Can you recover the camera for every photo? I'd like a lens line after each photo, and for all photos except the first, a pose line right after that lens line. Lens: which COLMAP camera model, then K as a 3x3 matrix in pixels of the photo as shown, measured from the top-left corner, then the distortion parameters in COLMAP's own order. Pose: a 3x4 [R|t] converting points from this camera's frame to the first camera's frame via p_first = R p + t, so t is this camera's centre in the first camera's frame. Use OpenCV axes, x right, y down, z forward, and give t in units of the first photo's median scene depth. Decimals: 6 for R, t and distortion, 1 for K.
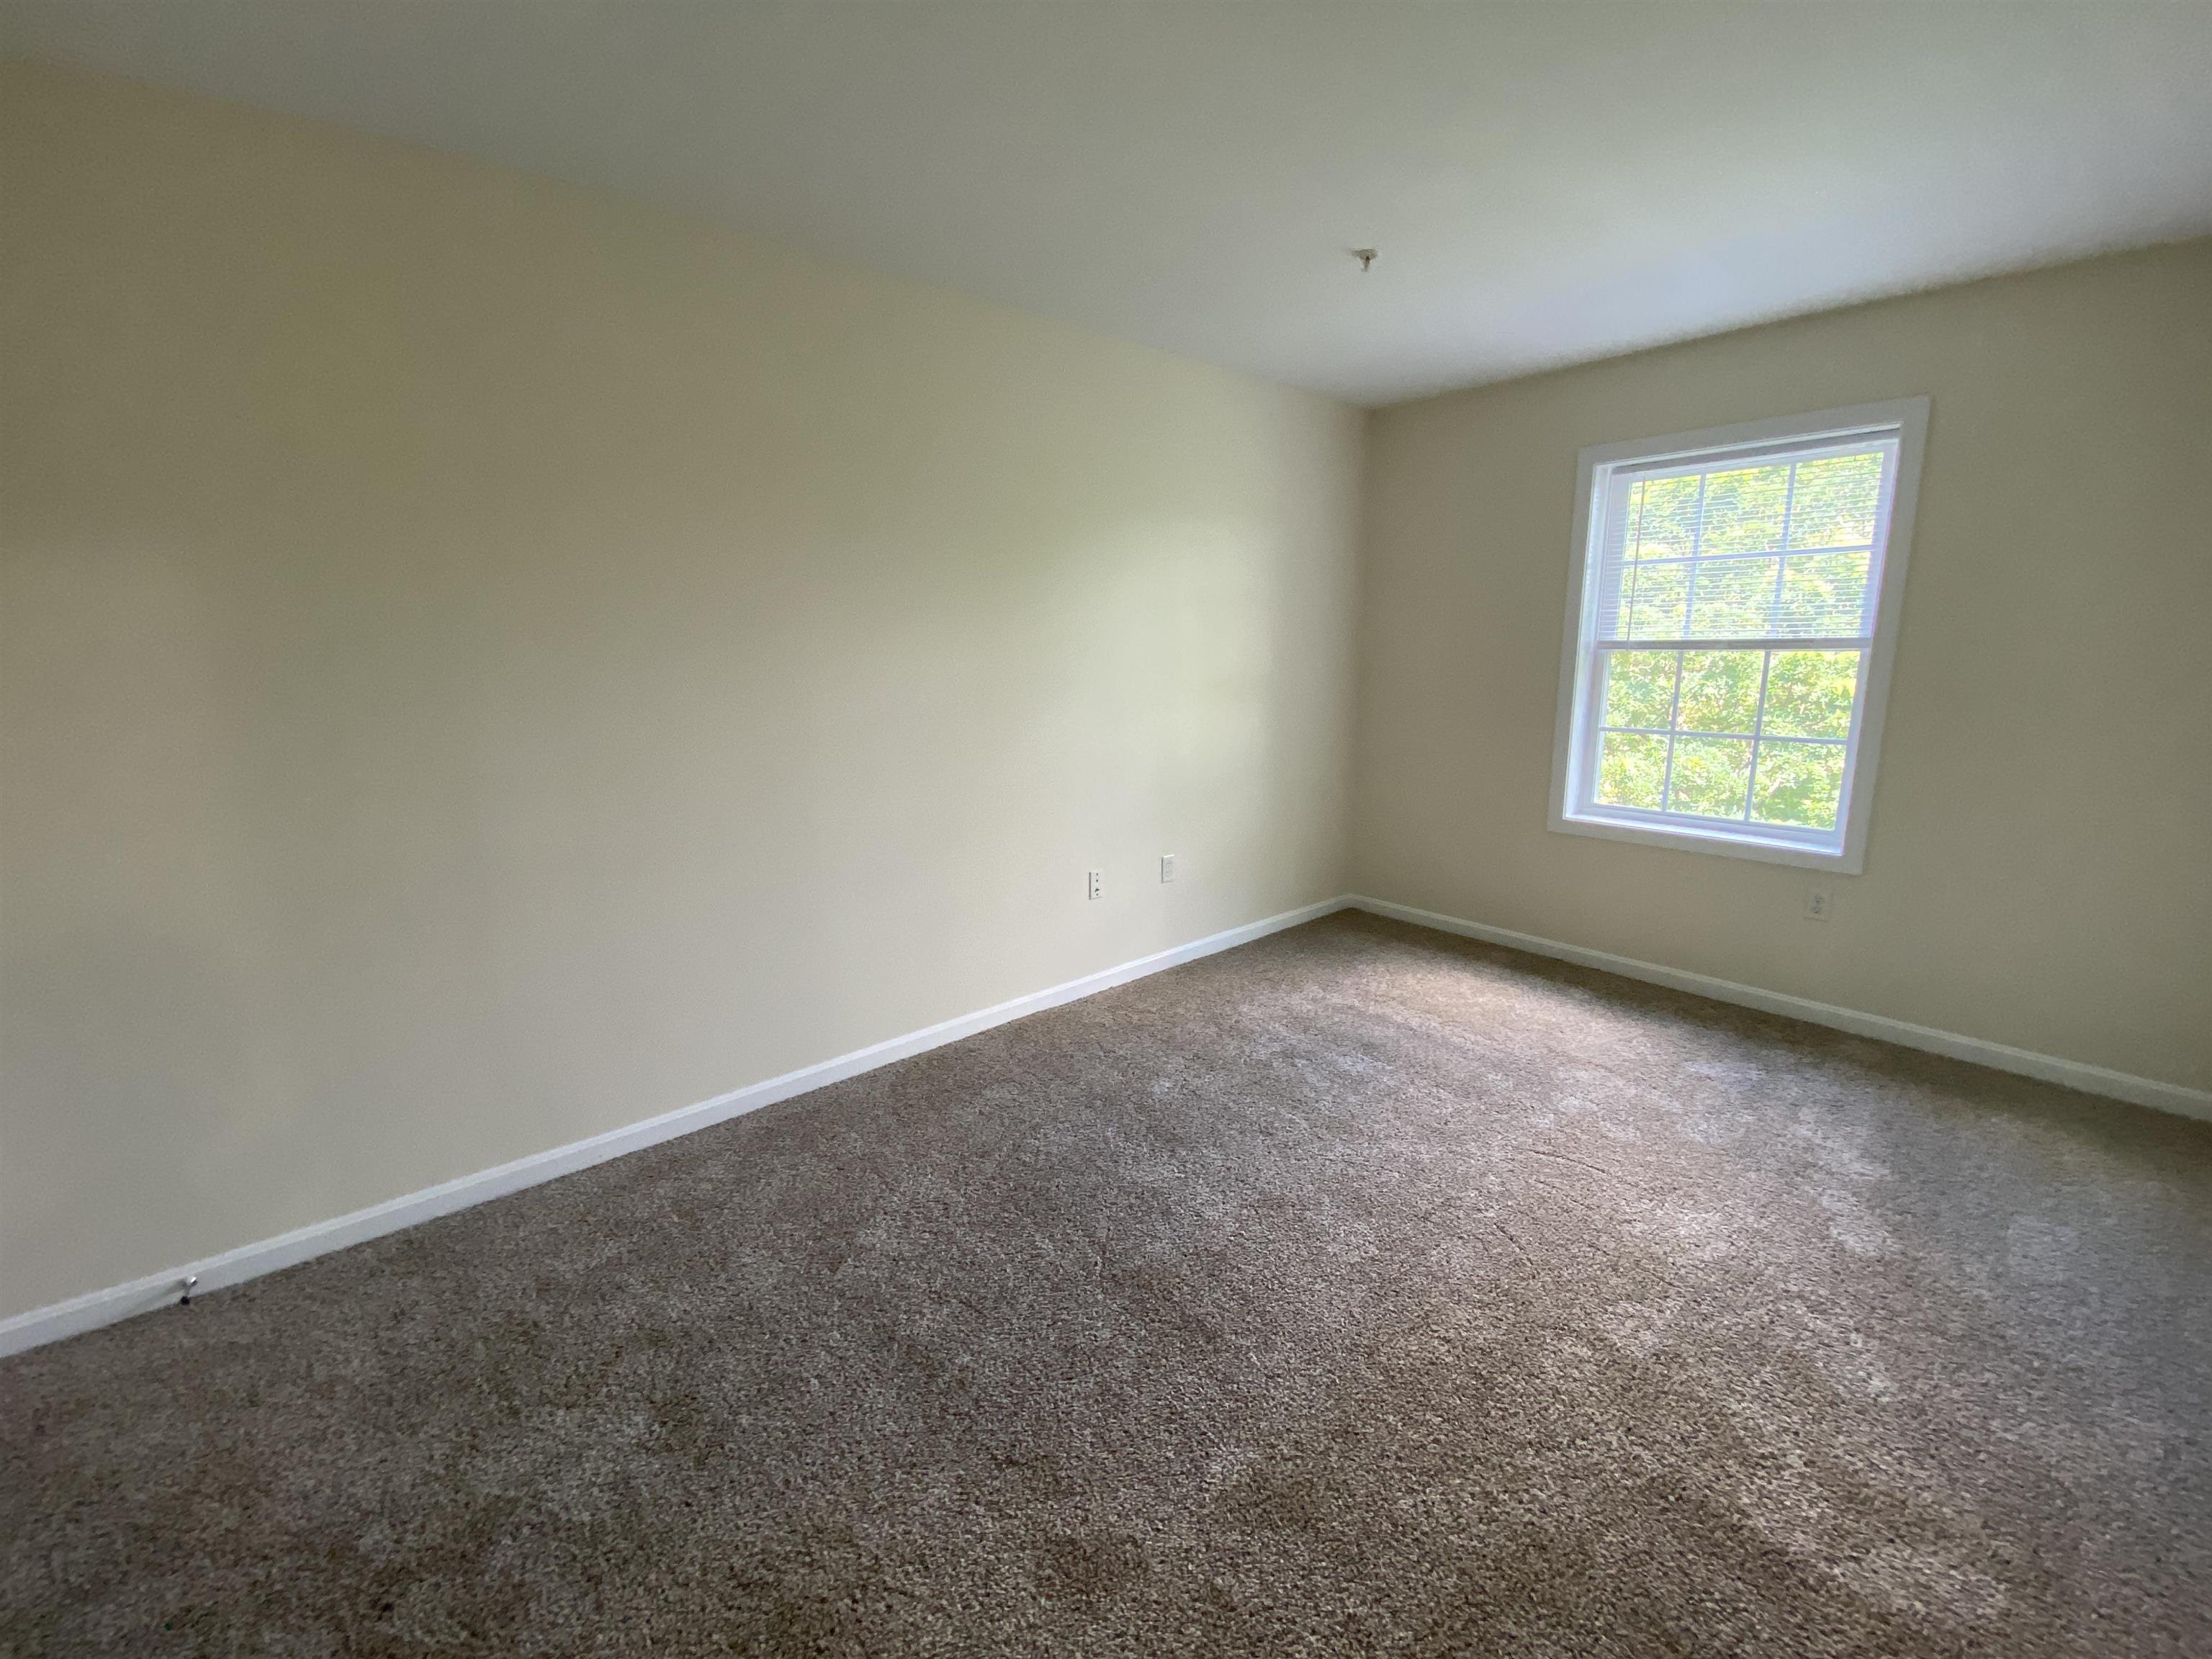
lens RADIAL K [[894.6, 0, 1102.4], [0, 894.6, 822.0], [0, 0, 1]] dist [0.021179, -0.020690]
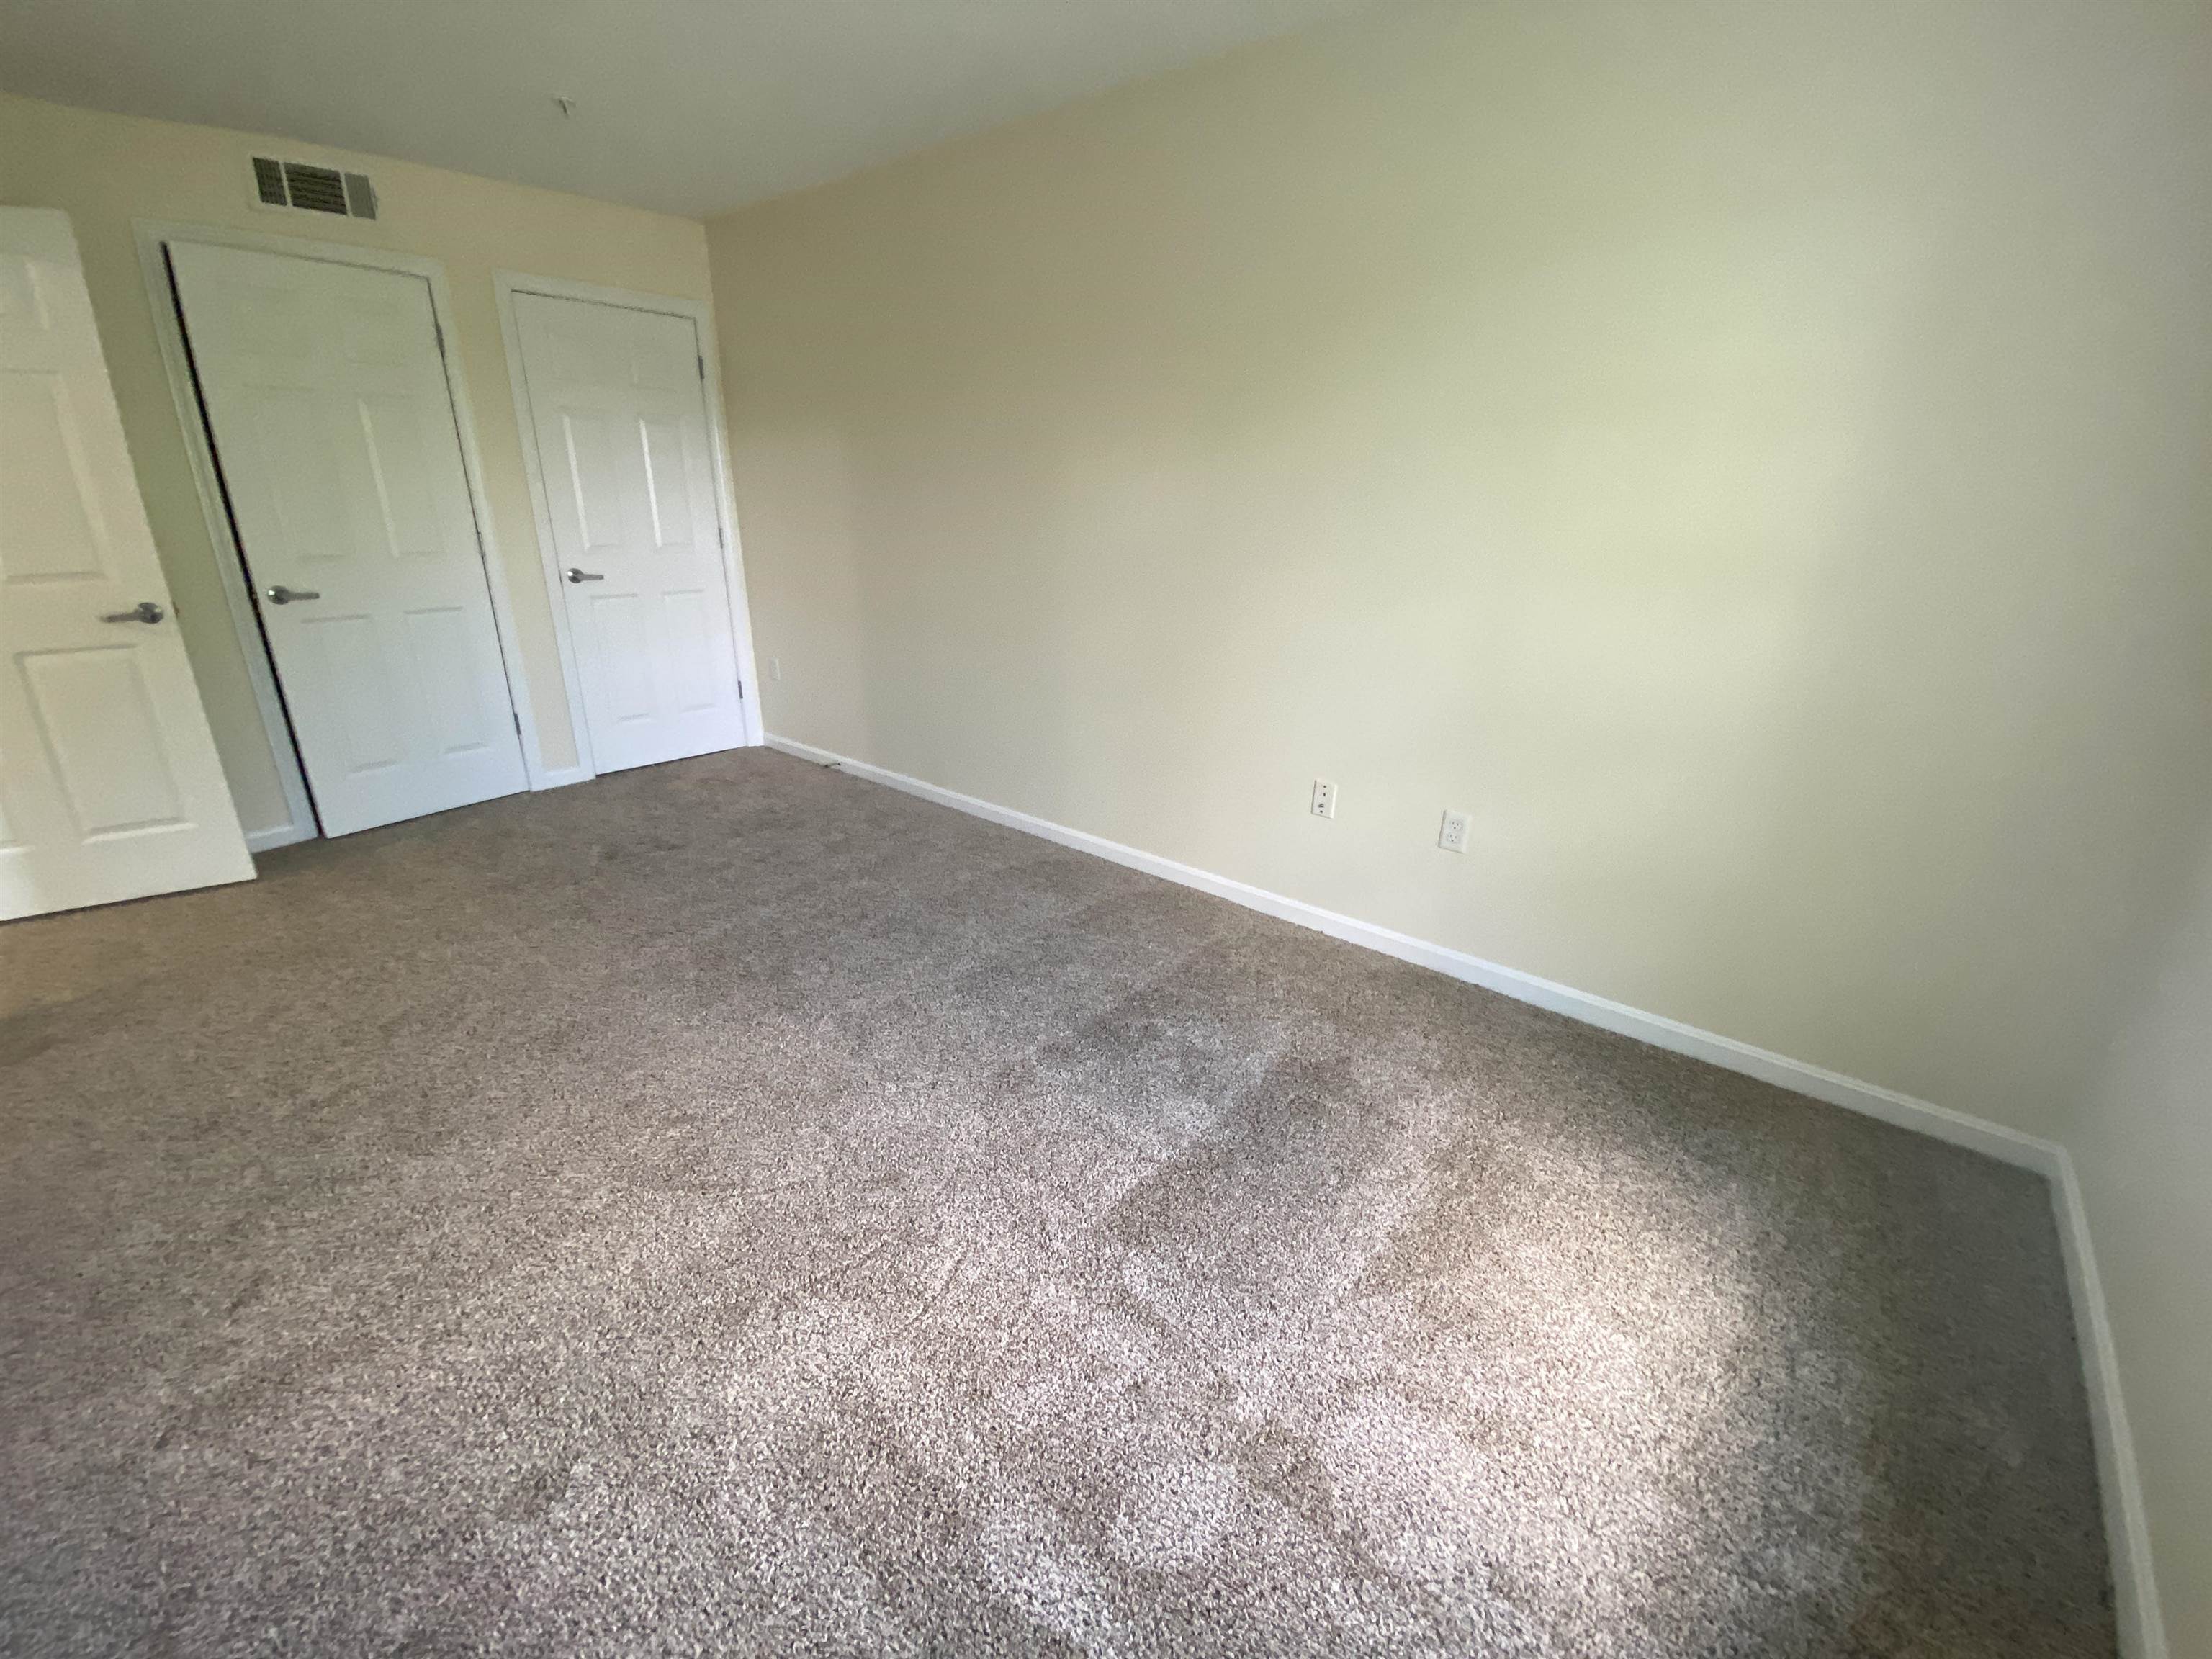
lens RADIAL K [[894.6, 0, 1102.4], [0, 894.6, 822.0], [0, 0, 1]] dist [0.021179, -0.020690]
pose [[0.166987, 0.352389, -0.920835, 0.770876], [-0.218010, 0.924028, 0.314077, -0.130807], [0.961554, 0.148305, 0.231125, 0.688514]]
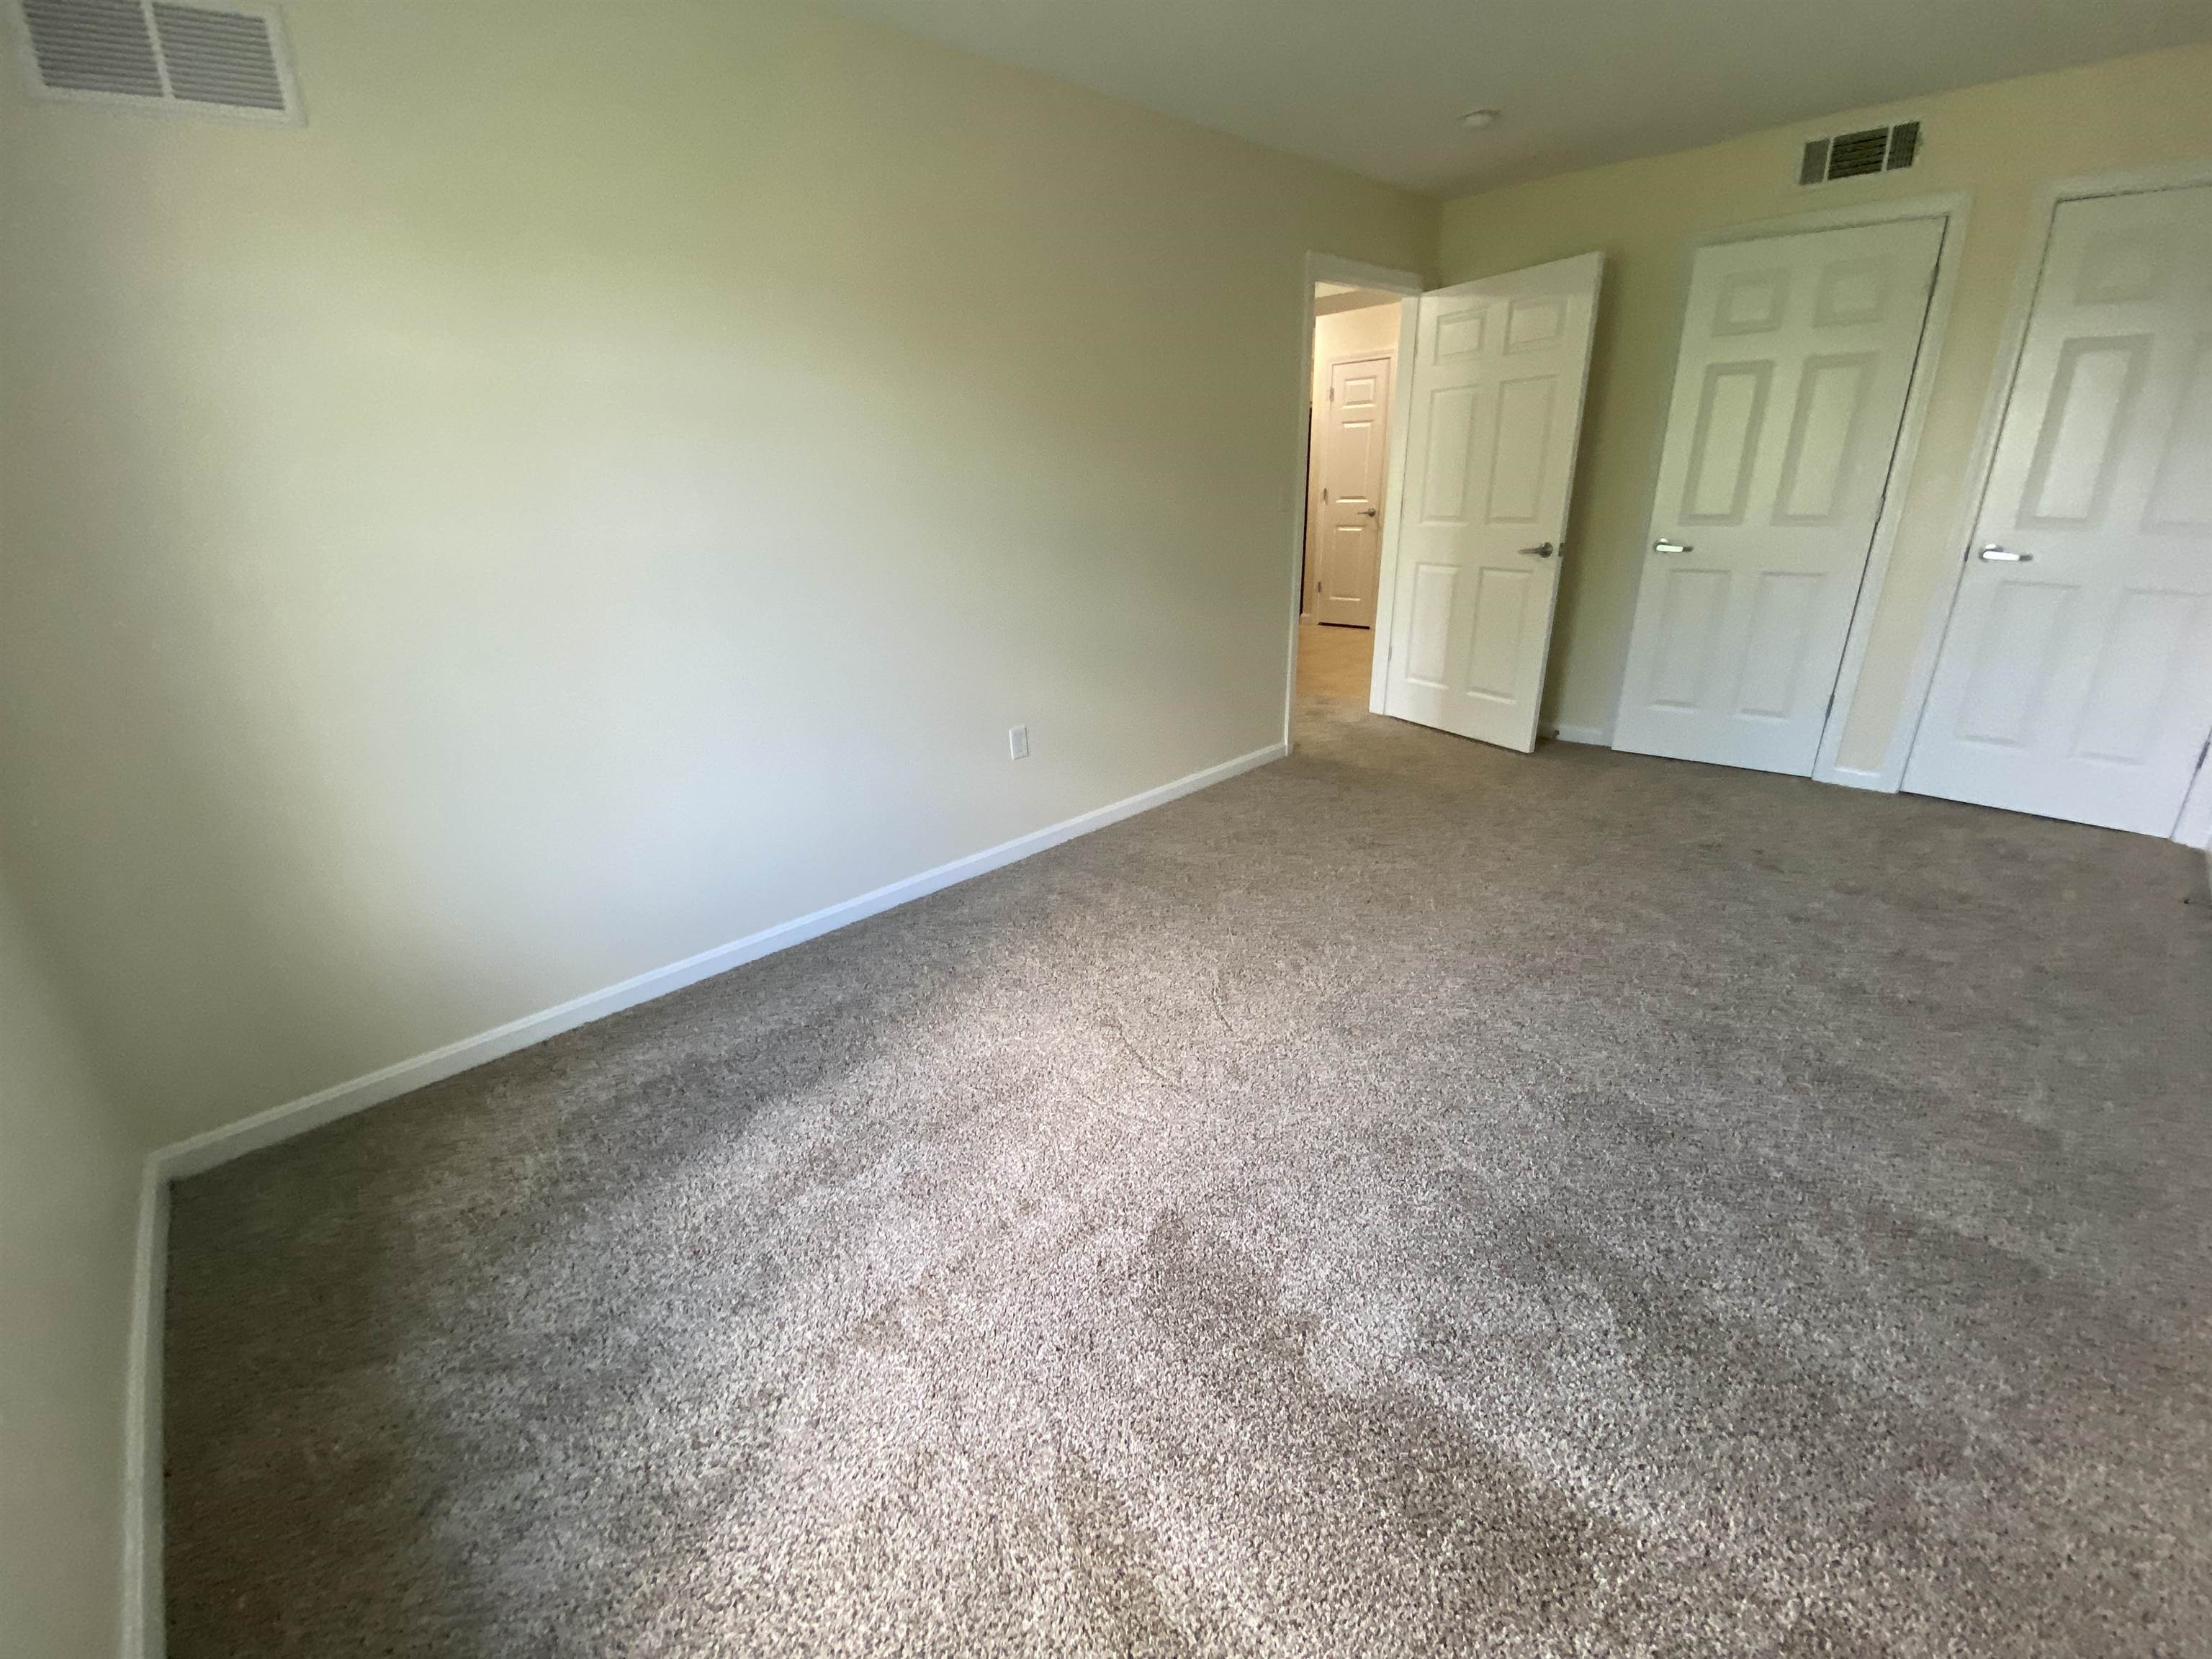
lens RADIAL K [[895.3, 0, 1102.6], [0, 895.3, 821.1], [0, 0, 1]] dist [0.026556, -0.023938]
pose [[-0.997706, 0.064053, -0.021921, 0.403993], [0.042173, 0.841325, 0.538882, -0.220896], [0.052959, 0.536721, -0.842096, 1.165972]]
